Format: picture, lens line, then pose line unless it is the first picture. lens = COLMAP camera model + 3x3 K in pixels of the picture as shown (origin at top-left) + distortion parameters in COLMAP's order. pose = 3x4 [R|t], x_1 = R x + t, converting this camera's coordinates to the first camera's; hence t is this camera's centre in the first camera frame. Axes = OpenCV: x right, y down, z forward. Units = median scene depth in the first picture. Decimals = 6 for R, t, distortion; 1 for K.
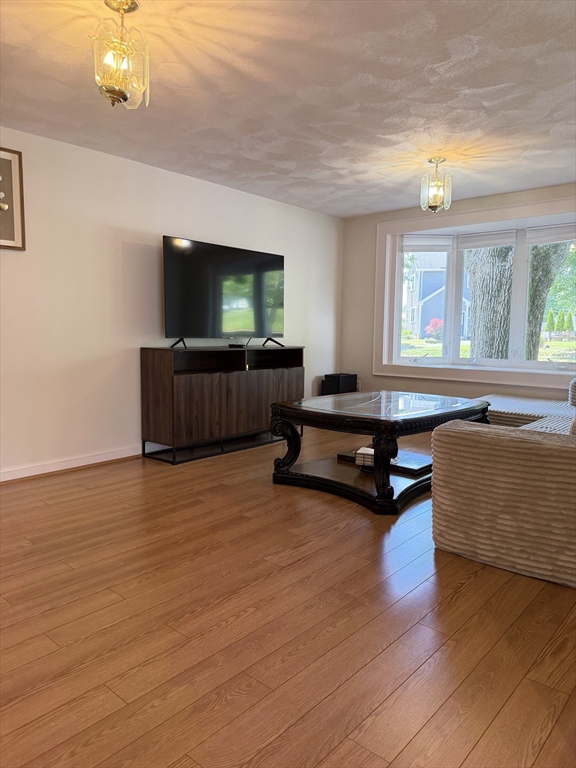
lens RADIAL K [[539.0, 0, 287.7], [0, 539.0, 386.6], [0, 0, 1]] dist [0.097560, -0.110680]
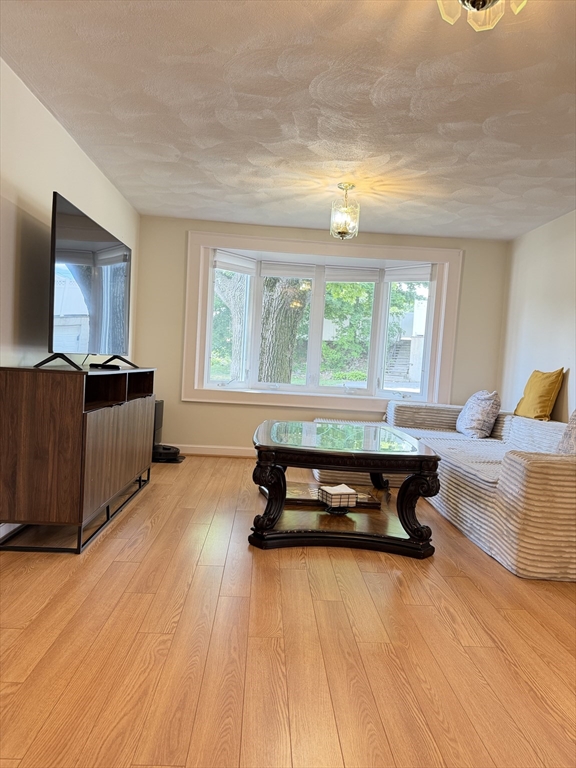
lens RADIAL K [[539.0, 0, 287.7], [0, 539.0, 386.6], [0, 0, 1]] dist [0.097560, -0.110680]
pose [[0.728682, -0.000628, 0.684852, -0.471001], [0.024227, 0.999397, -0.024860, -0.028518], [-0.684424, 0.034707, 0.728258, 0.358827]]
